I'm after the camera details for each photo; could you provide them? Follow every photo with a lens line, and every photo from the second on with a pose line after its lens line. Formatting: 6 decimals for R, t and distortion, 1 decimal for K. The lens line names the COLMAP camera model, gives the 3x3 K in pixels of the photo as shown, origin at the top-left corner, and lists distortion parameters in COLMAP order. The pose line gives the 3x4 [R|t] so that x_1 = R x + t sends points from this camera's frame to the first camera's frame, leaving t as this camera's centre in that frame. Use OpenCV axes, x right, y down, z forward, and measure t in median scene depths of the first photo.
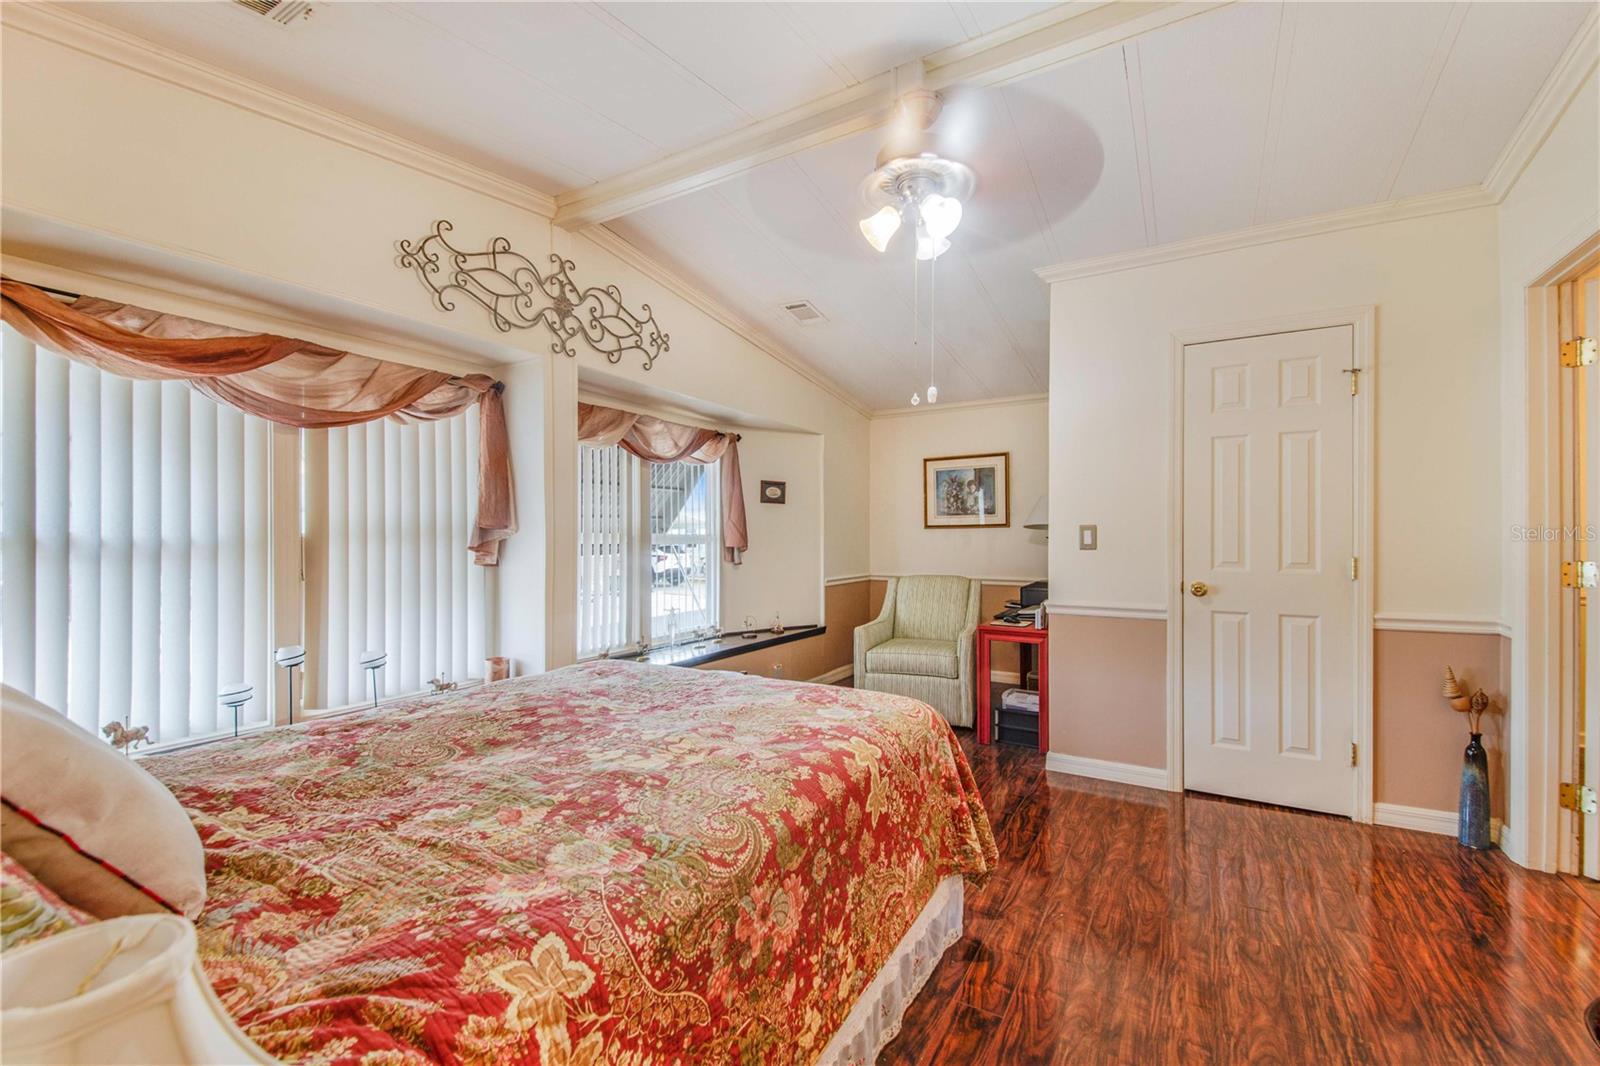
lens RADIAL K [[627.3, 0, 827.2], [0, 627.3, 541.9], [0, 0, 1]] dist [0.031002, -0.015866]
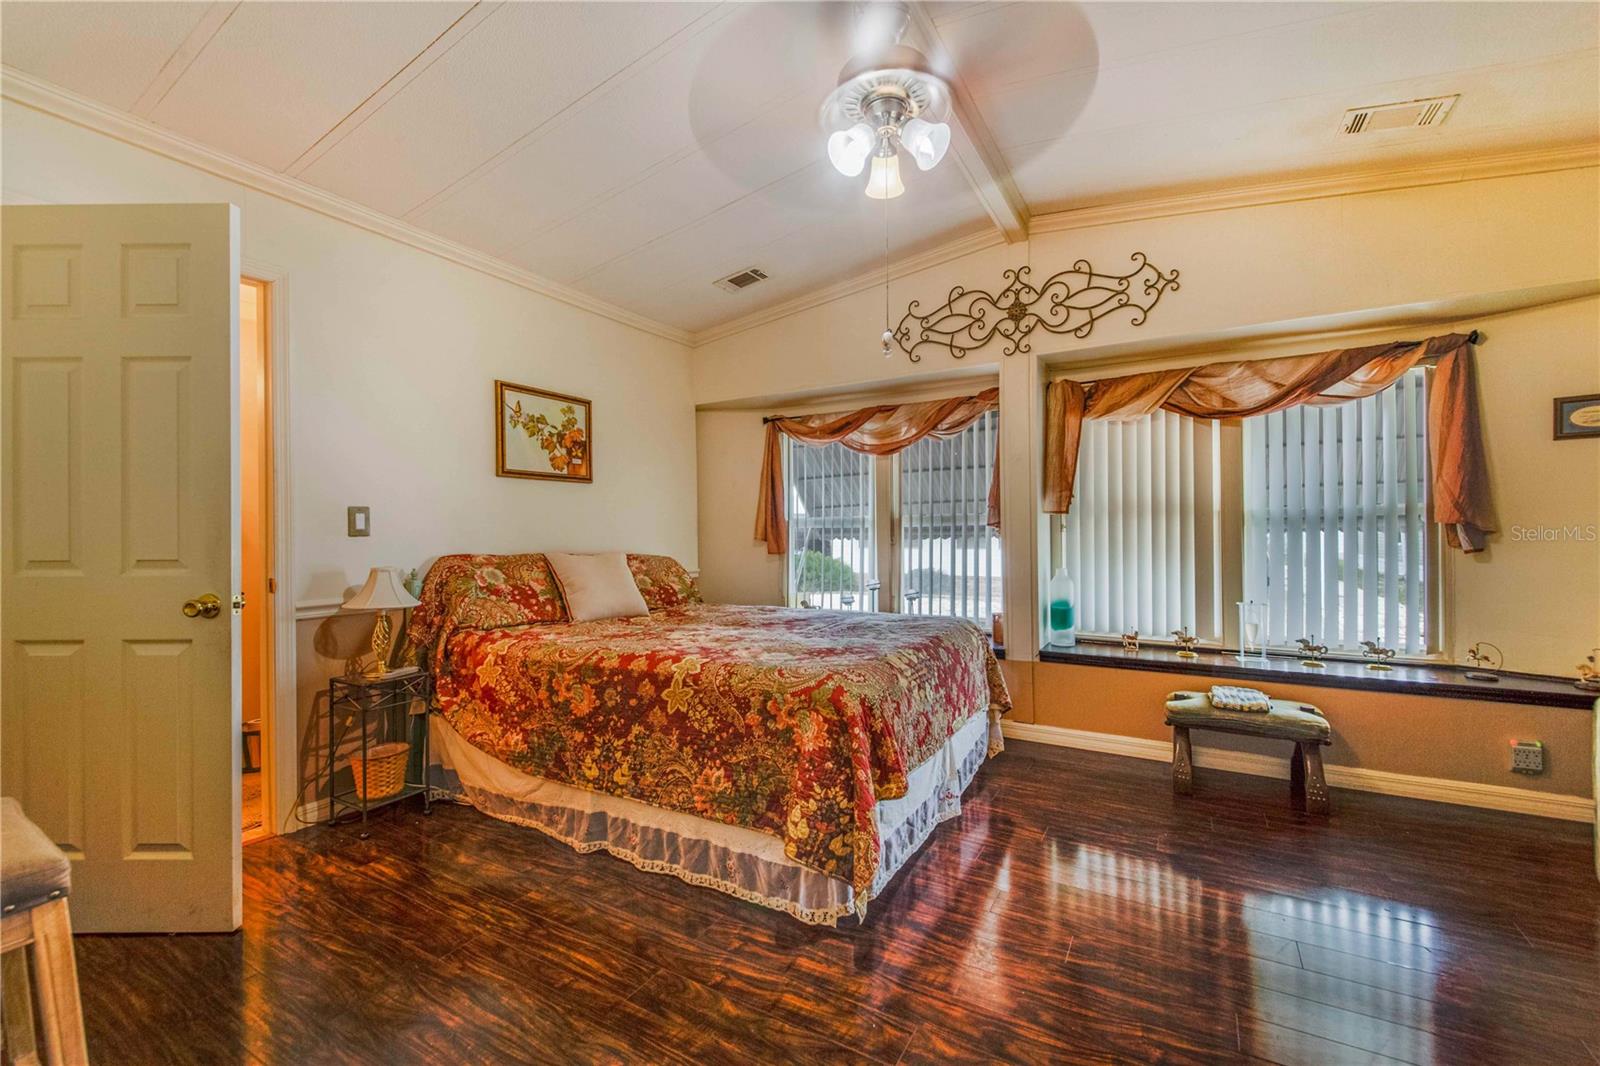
lens RADIAL K [[627.3, 0, 827.2], [0, 627.3, 541.9], [0, 0, 1]] dist [0.031002, -0.015866]
pose [[0.053989, 0.016911, -0.998398, 0.709073], [0.005655, 0.999835, 0.017241, 0.020311], [0.998526, -0.006577, 0.053884, 0.603016]]
